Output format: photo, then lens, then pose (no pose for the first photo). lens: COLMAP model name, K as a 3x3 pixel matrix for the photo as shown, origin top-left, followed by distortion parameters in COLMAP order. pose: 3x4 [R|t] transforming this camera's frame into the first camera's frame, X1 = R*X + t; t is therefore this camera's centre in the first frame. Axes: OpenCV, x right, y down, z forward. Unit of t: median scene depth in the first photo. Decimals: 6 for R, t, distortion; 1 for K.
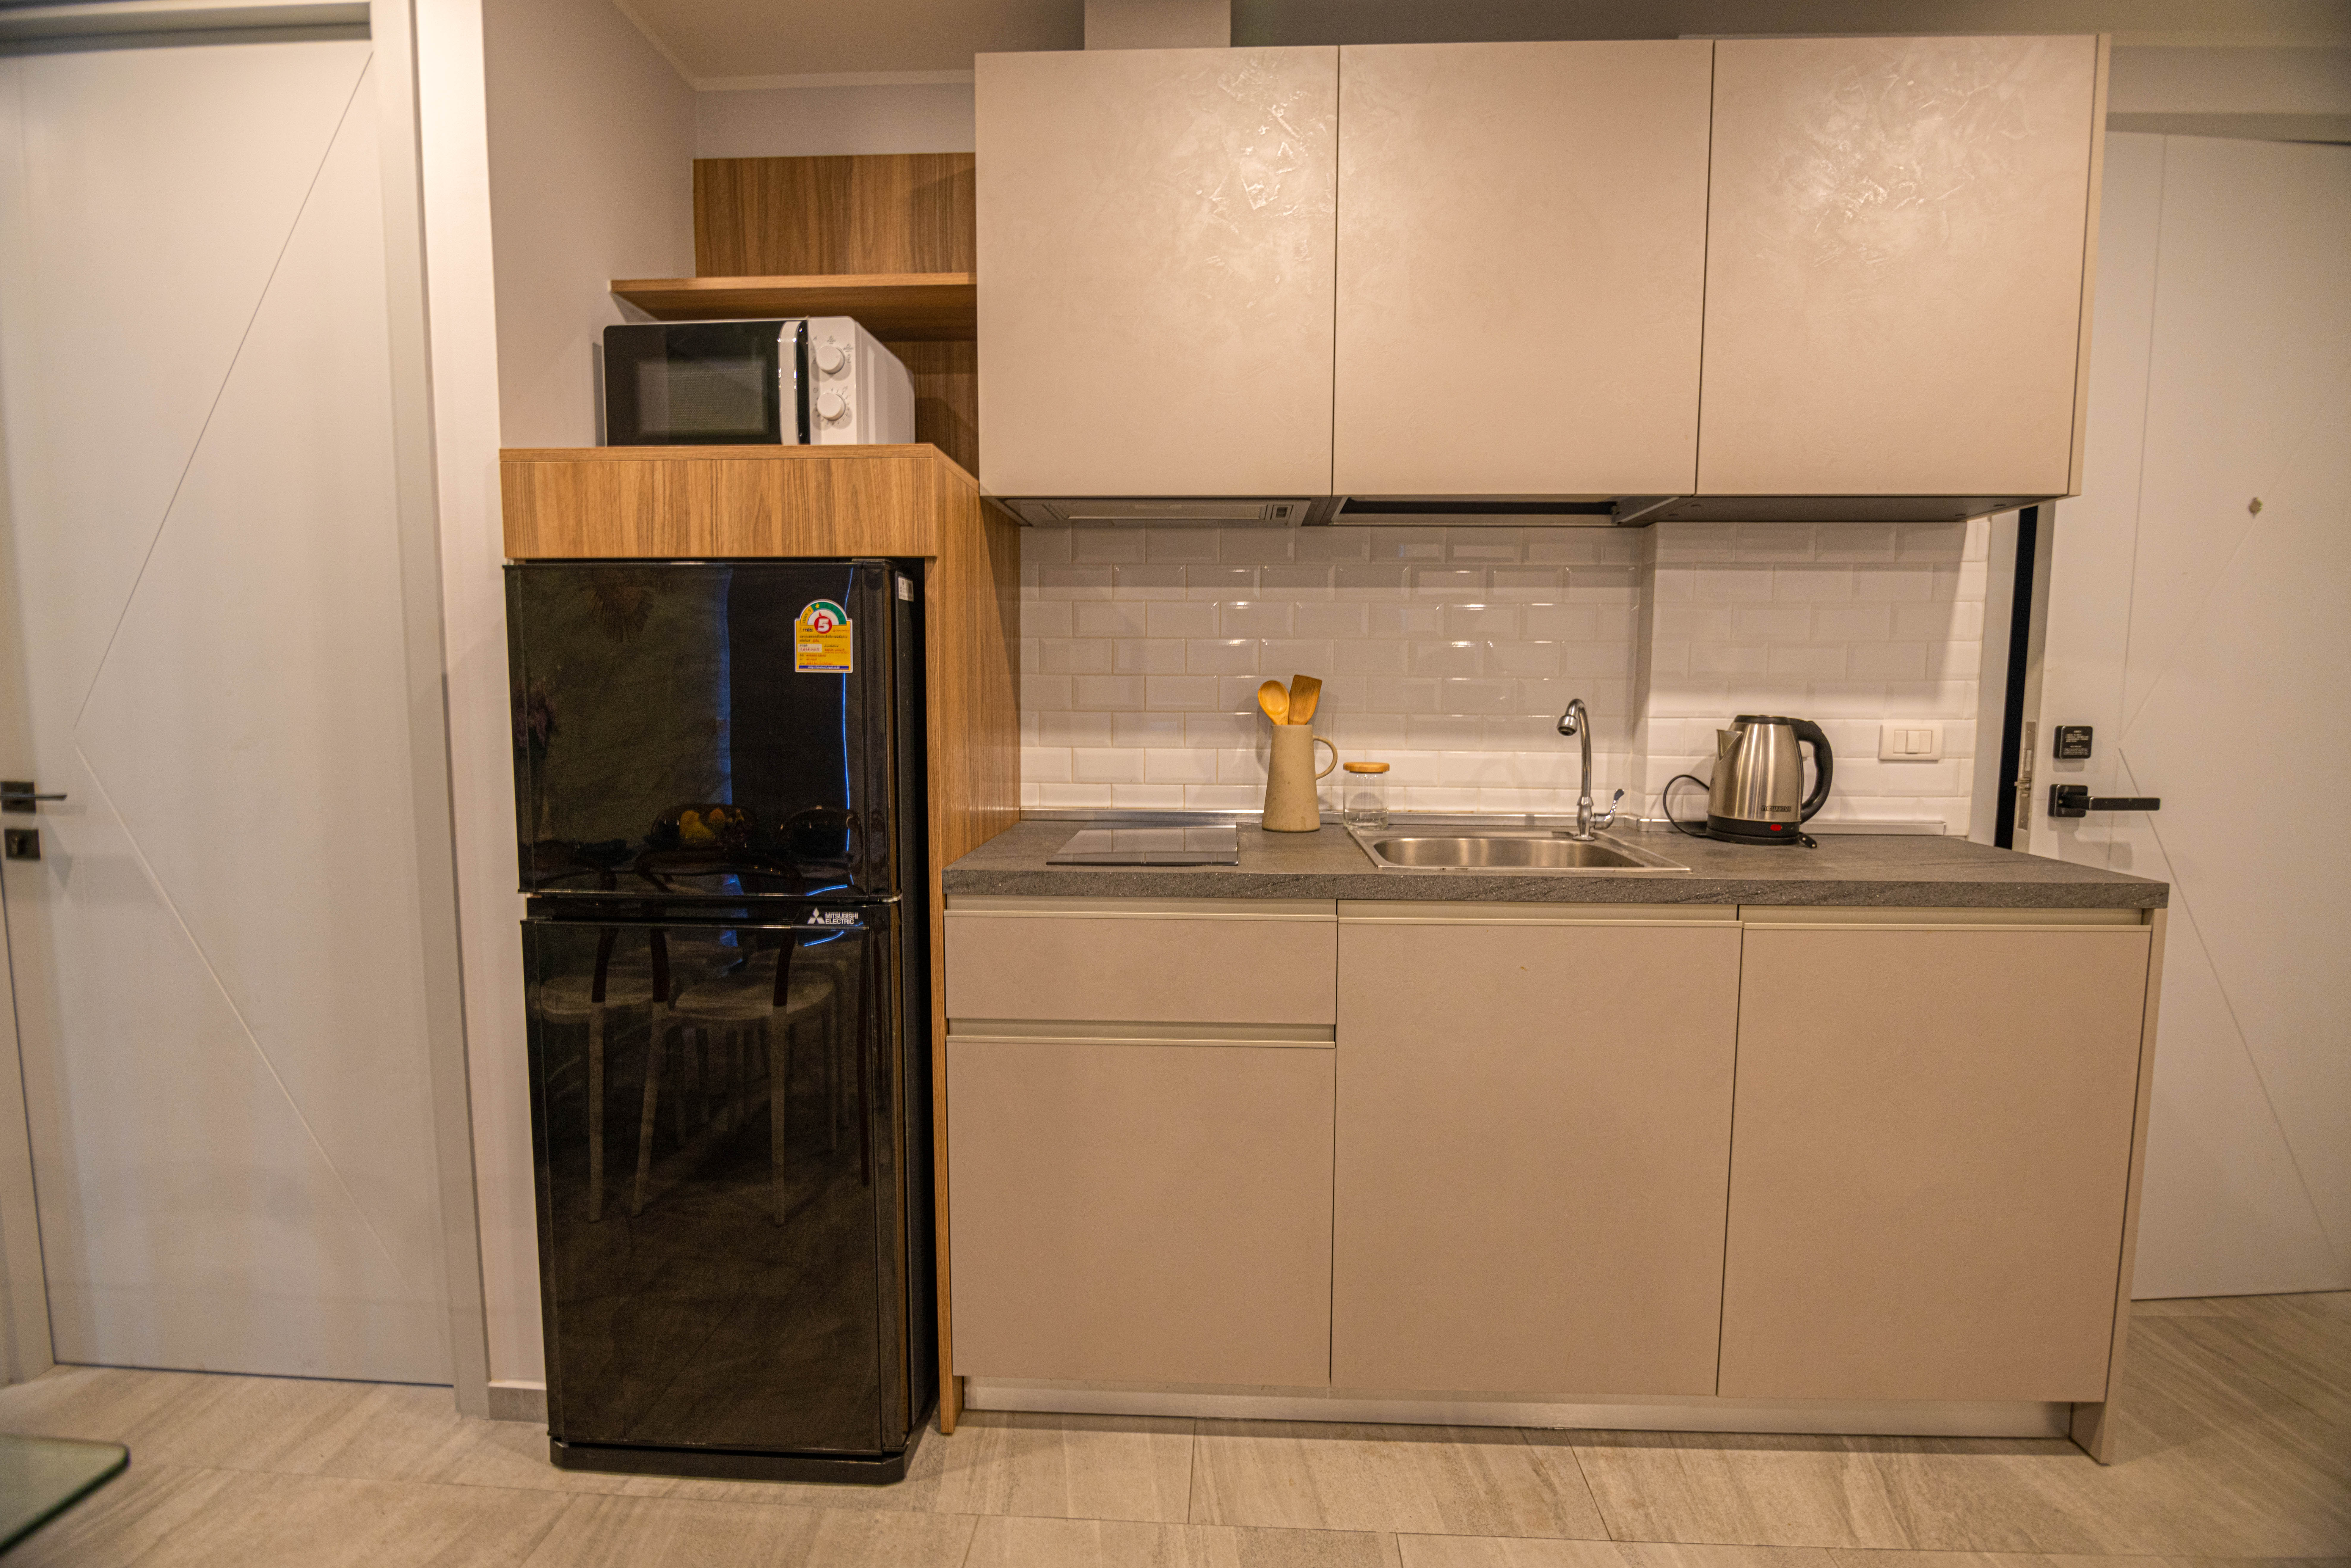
lens RADIAL K [[1055.3, 0, 1178.3], [0, 1055.3, 786.4], [0, 0, 1]] dist [-0.012624, -0.004803]
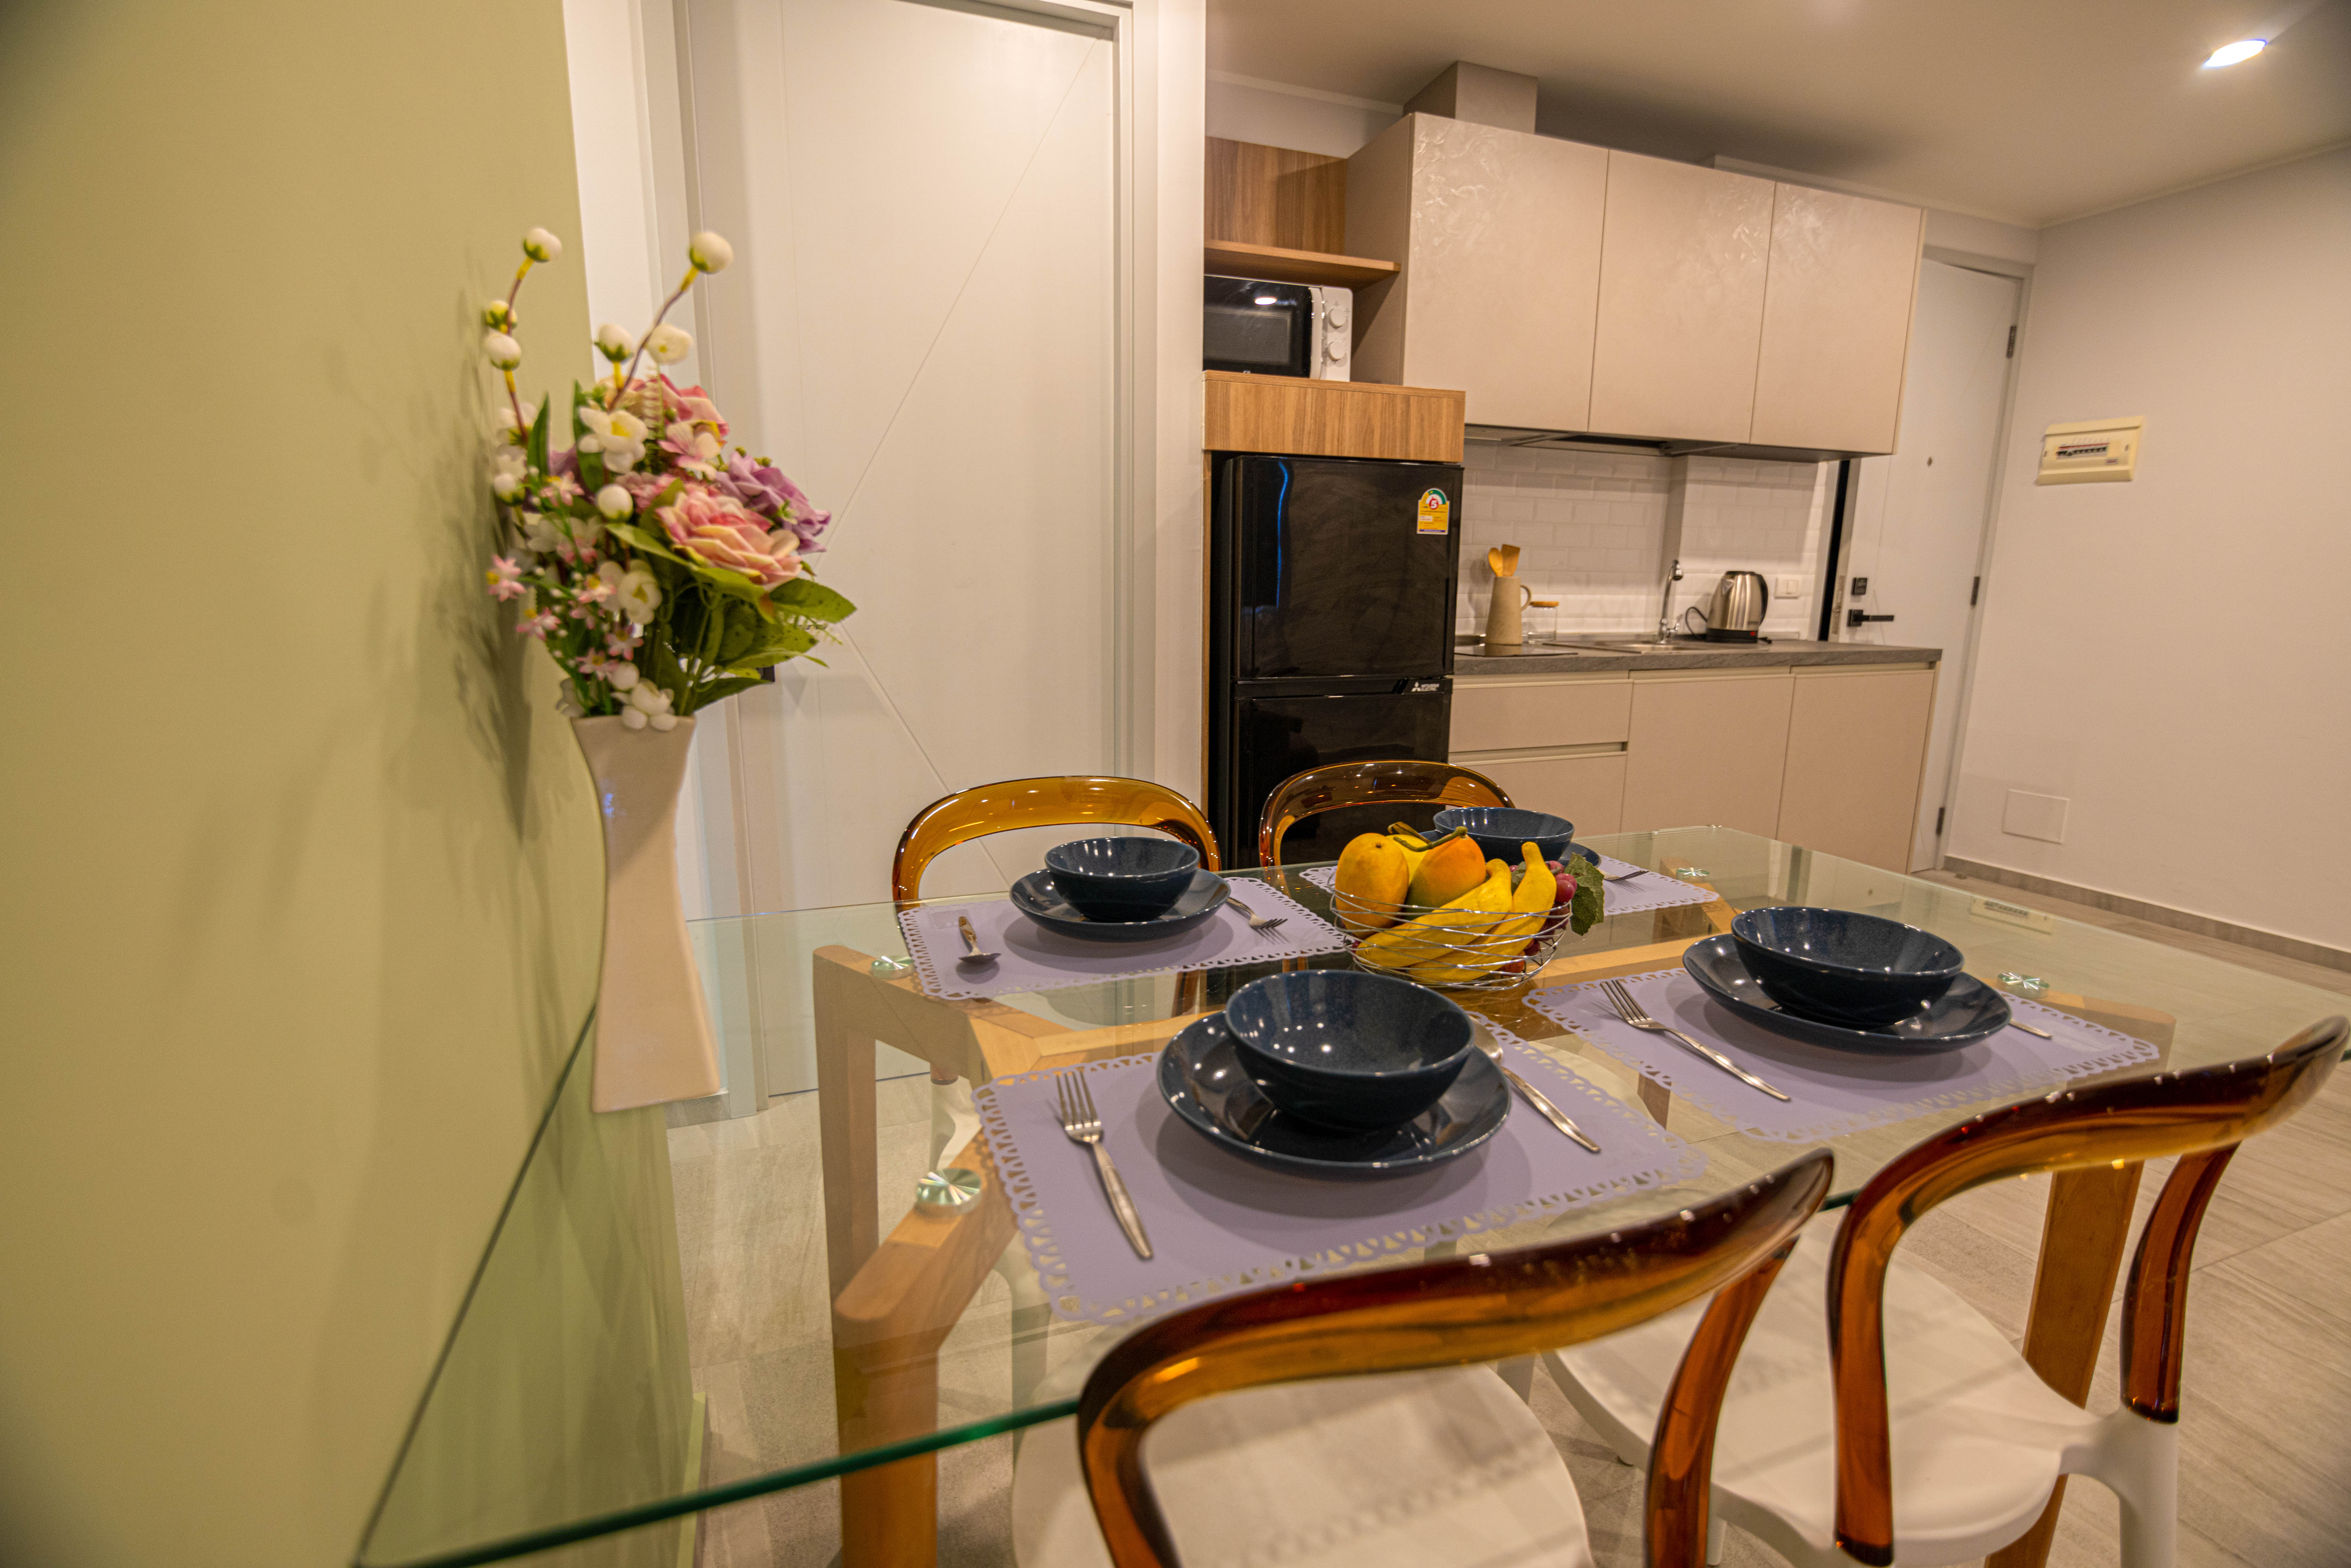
lens RADIAL K [[1055.3, 0, 1178.3], [0, 1055.3, 786.4], [0, 0, 1]] dist [-0.012624, -0.004803]
pose [[0.918568, -0.075175, 0.388048, -1.030175], [0.034423, 0.993232, 0.110931, 0.064305], [-0.393761, -0.088540, 0.914939, -0.278739]]
